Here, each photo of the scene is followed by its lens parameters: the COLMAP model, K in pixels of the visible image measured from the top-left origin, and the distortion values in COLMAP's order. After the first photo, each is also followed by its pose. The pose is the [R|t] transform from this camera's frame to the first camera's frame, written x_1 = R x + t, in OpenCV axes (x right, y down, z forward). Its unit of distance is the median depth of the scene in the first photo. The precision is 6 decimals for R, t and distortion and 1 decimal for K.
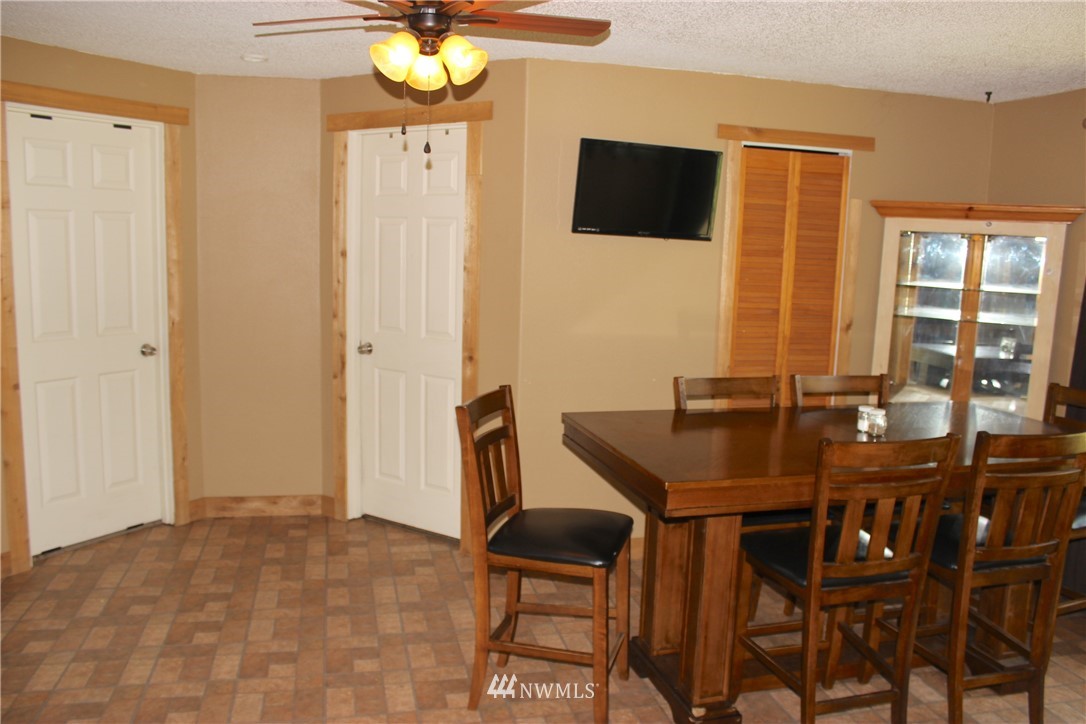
lens RADIAL K [[903.7, 0, 546.5], [0, 903.7, 373.1], [0, 0, 1]] dist [-0.162146, 0.145176]
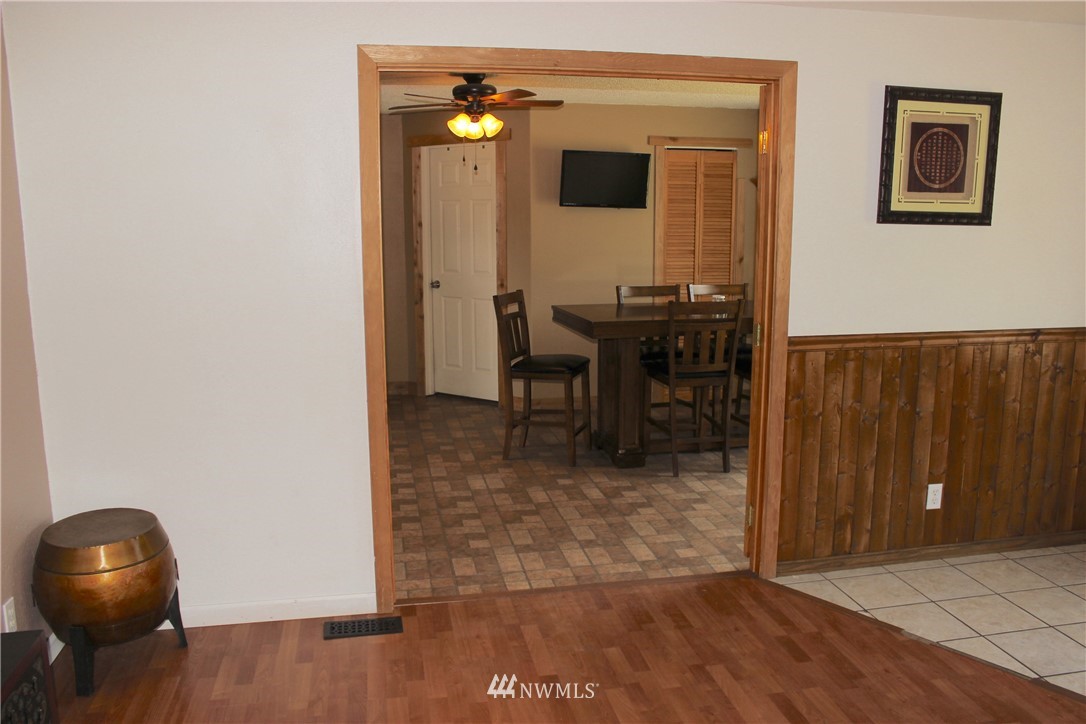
lens RADIAL K [[903.7, 0, 546.5], [0, 903.7, 373.1], [0, 0, 1]] dist [-0.162146, 0.145176]
pose [[0.998702, -0.024822, -0.044473, 0.072932], [0.025860, 0.999402, 0.022941, 0.119962], [0.043877, -0.024061, 0.998747, -0.705736]]
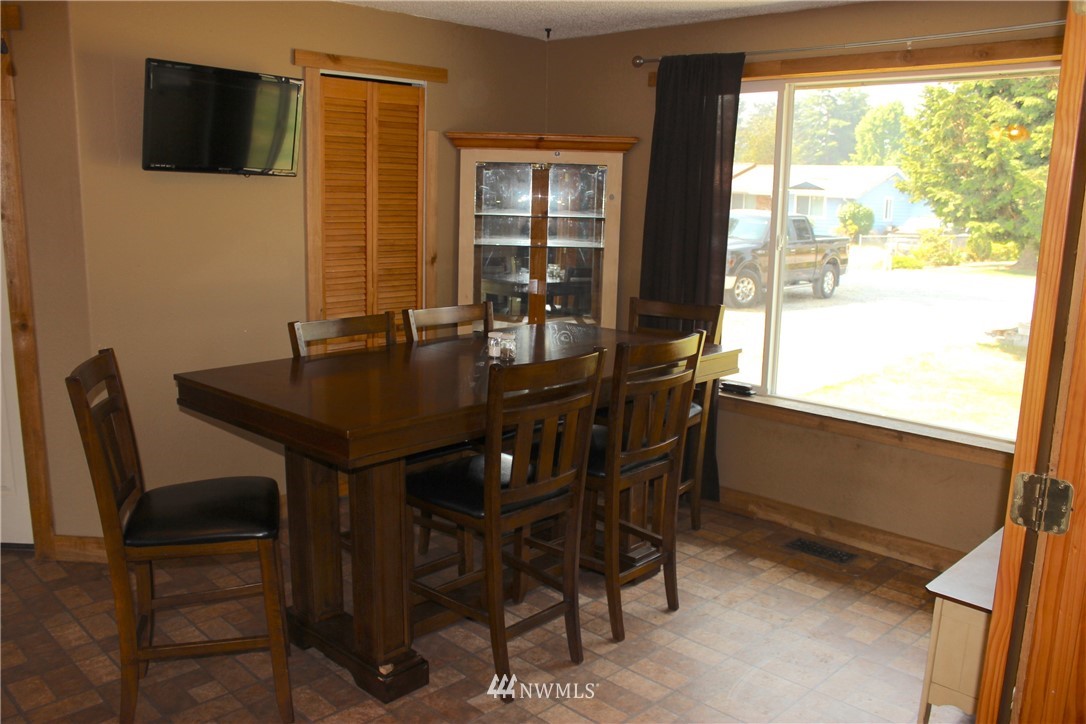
lens RADIAL K [[903.7, 0, 546.5], [0, 903.7, 373.1], [0, 0, 1]] dist [-0.162146, 0.145176]
pose [[0.854065, -0.117726, 0.506669, -0.092304], [0.089849, 0.992799, 0.079225, 0.006280], [-0.512348, -0.022139, 0.858493, 0.075203]]
